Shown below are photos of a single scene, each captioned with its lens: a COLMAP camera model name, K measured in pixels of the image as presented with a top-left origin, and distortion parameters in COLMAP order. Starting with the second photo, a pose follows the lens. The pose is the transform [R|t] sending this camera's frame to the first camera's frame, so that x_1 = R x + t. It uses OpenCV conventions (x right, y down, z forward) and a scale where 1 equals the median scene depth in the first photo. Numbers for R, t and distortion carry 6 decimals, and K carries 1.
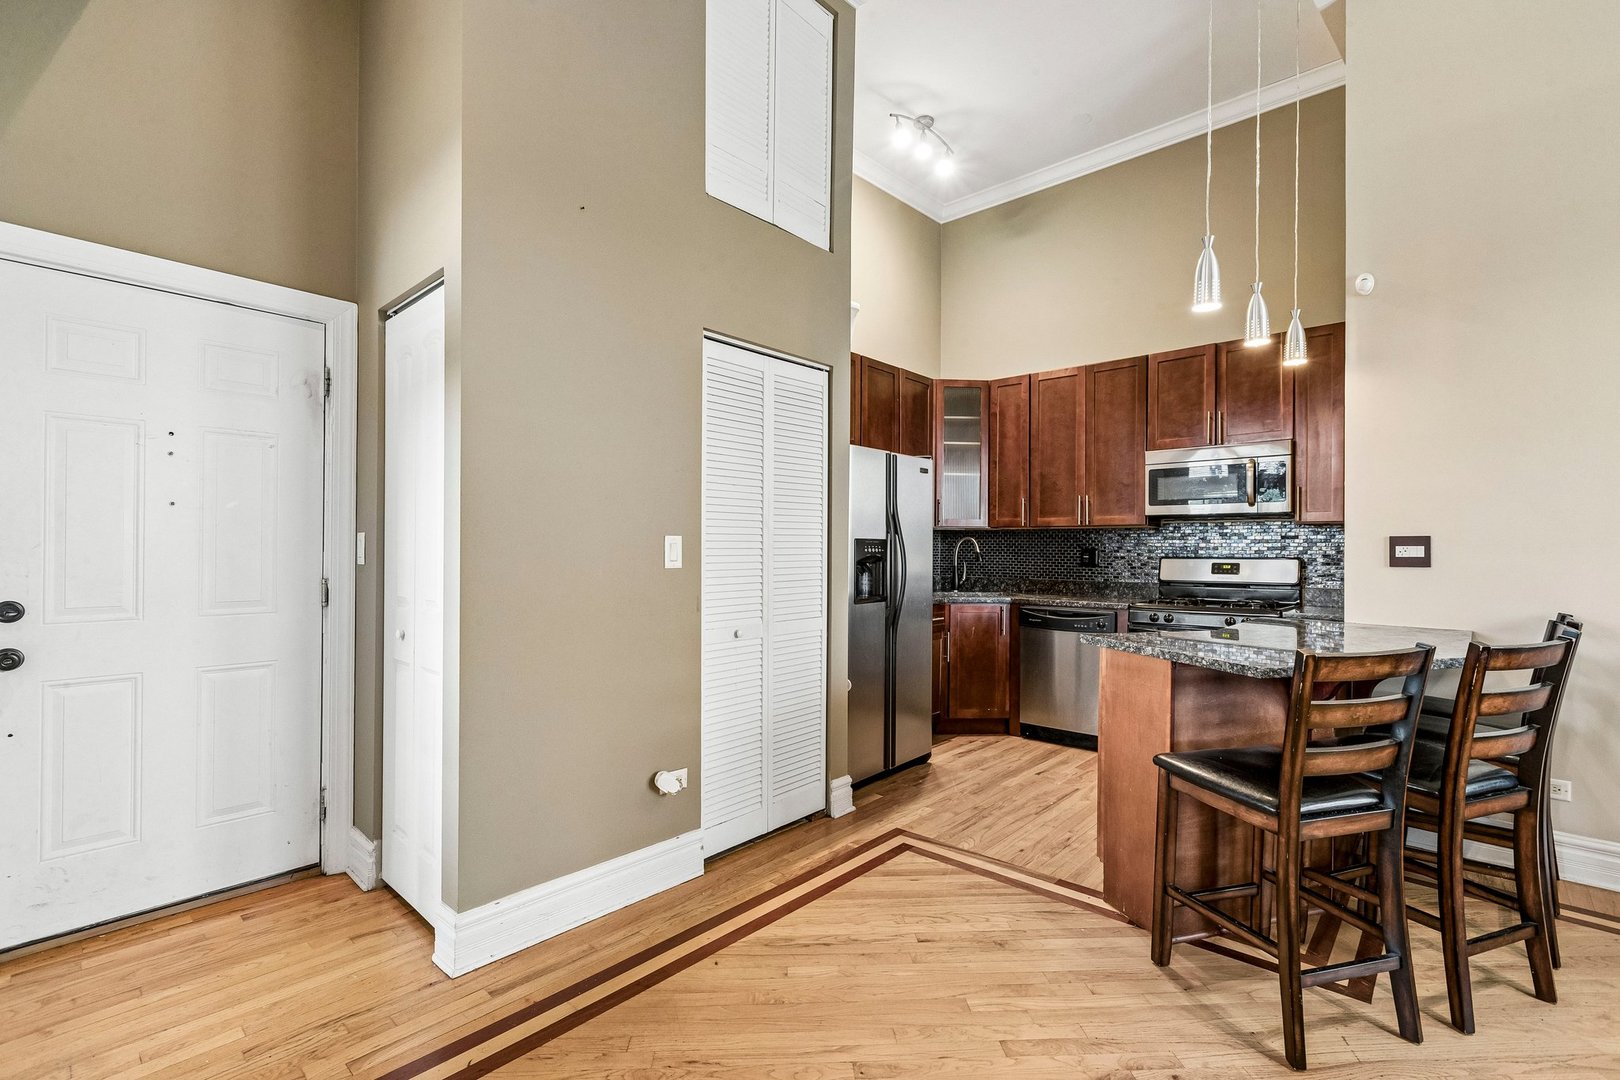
lens RADIAL K [[733.5, 0, 811.4], [0, 733.5, 538.8], [0, 0, 1]] dist [0.007343, -0.001476]
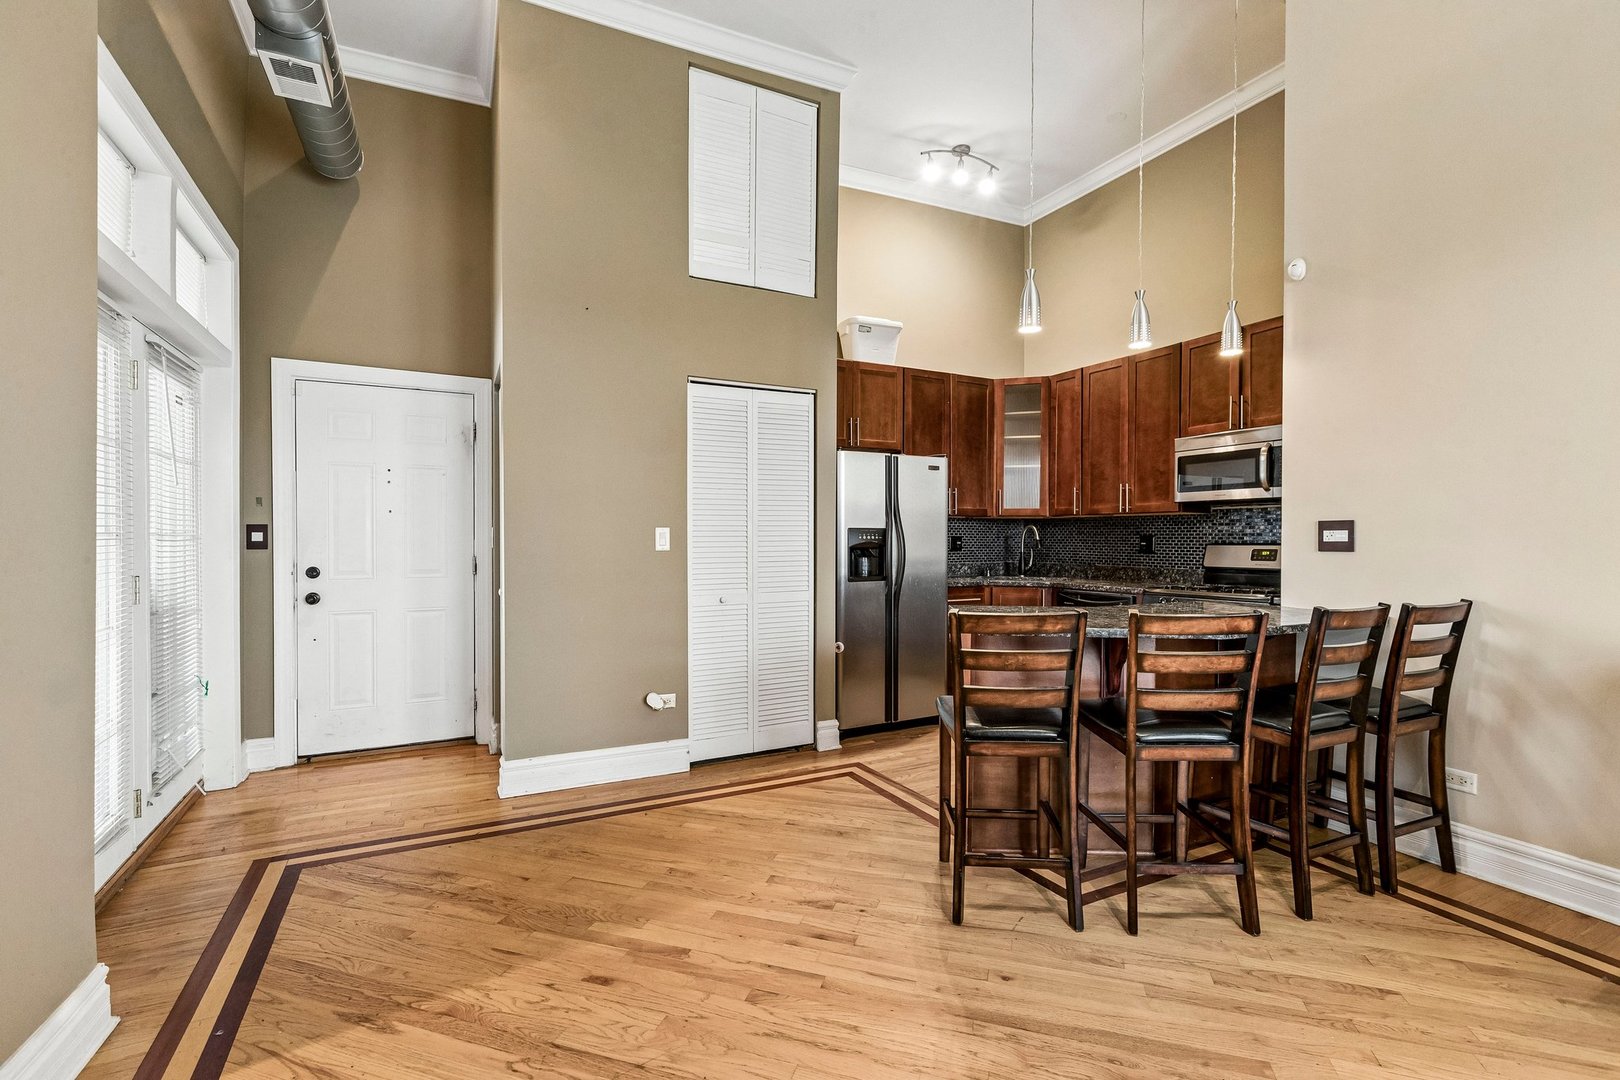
lens RADIAL K [[733.5, 0, 805.5], [0, 733.5, 538.8], [0, 0, 1]] dist [0.007343, -0.001476]
pose [[0.933049, -0.004049, -0.359726, 0.406718], [0.008775, 0.999895, 0.011506, 0.002617], [0.359642, -0.013893, 0.932987, -0.151233]]
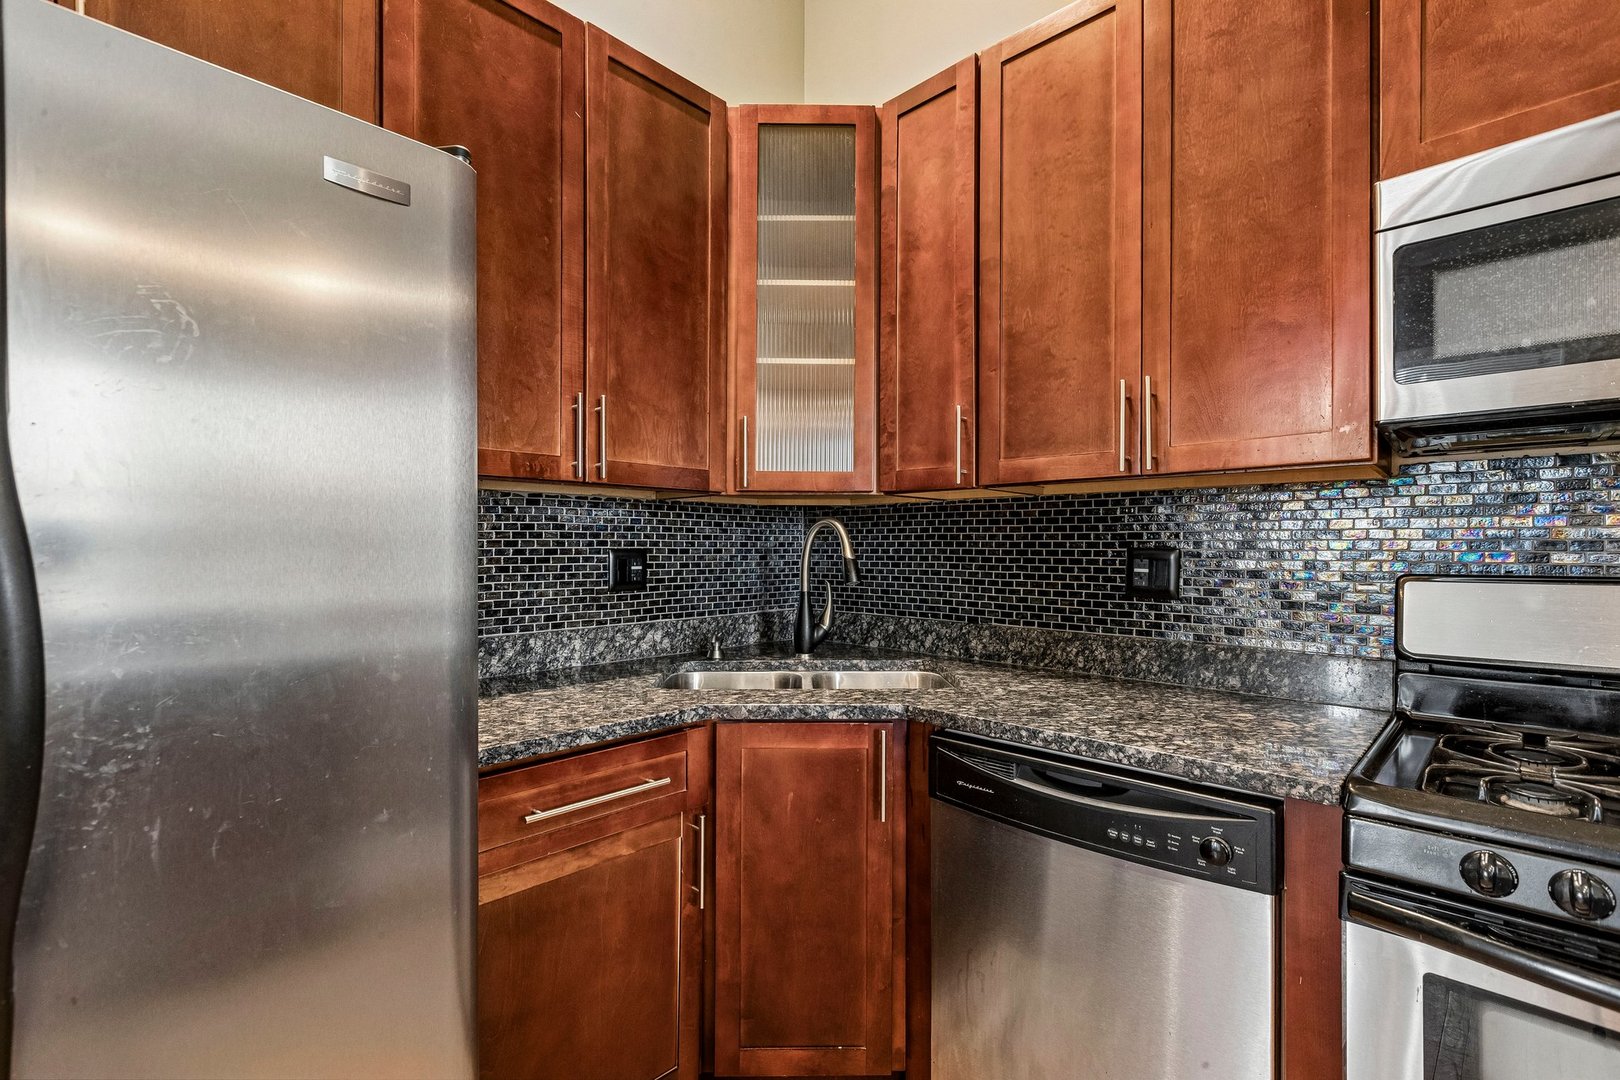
lens RADIAL K [[733.5, 0, 806.6], [0, 733.5, 543.5], [0, 0, 1]] dist [0.007343, -0.001476]
pose [[0.998755, -0.006934, -0.049398, 0.308863], [0.007334, 0.999942, 0.007921, 0.009698], [0.049340, -0.008273, 0.998748, 0.855603]]
